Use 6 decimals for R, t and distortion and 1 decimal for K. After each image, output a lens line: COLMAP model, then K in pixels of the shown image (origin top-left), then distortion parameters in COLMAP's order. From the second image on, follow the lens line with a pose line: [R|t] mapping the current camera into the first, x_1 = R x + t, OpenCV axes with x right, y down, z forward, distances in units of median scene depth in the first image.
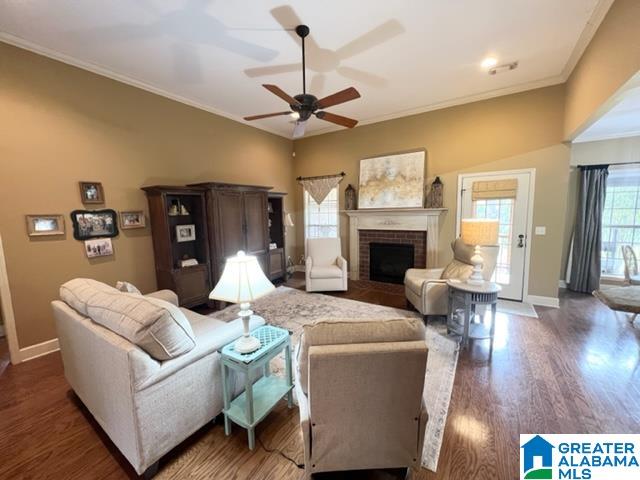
lens RADIAL K [[257.0, 0, 320.0], [0, 257.0, 240.0], [0, 0, 1]] dist [0.000135, -0.000427]
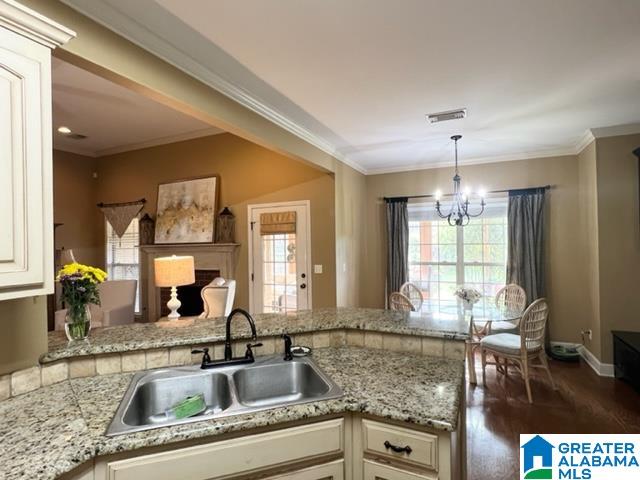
lens RADIAL K [[340.6, 0, 320.0], [0, 340.6, 240.0], [0, 0, 1]] dist [-0.003449, -0.000373]
pose [[0.990059, 0.003525, 0.140609, 0.609410], [0.014231, 0.992045, -0.125077, 0.009676], [-0.139932, 0.125834, 0.982133, -0.143990]]
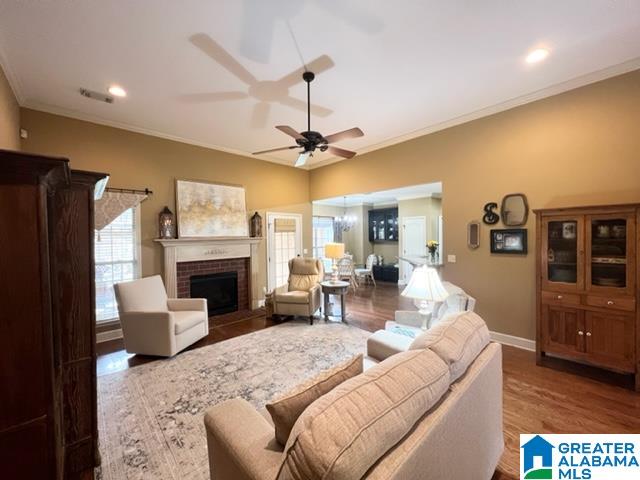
lens RADIAL K [[257.0, 0, 320.0], [0, 257.0, 240.0], [0, 0, 1]] dist [0.000135, -0.000427]
pose [[0.235982, 0.003541, 0.971751, -0.650947], [0.120586, 0.992158, -0.032899, -0.037542], [-0.964247, 0.124943, 0.233704, 0.444686]]
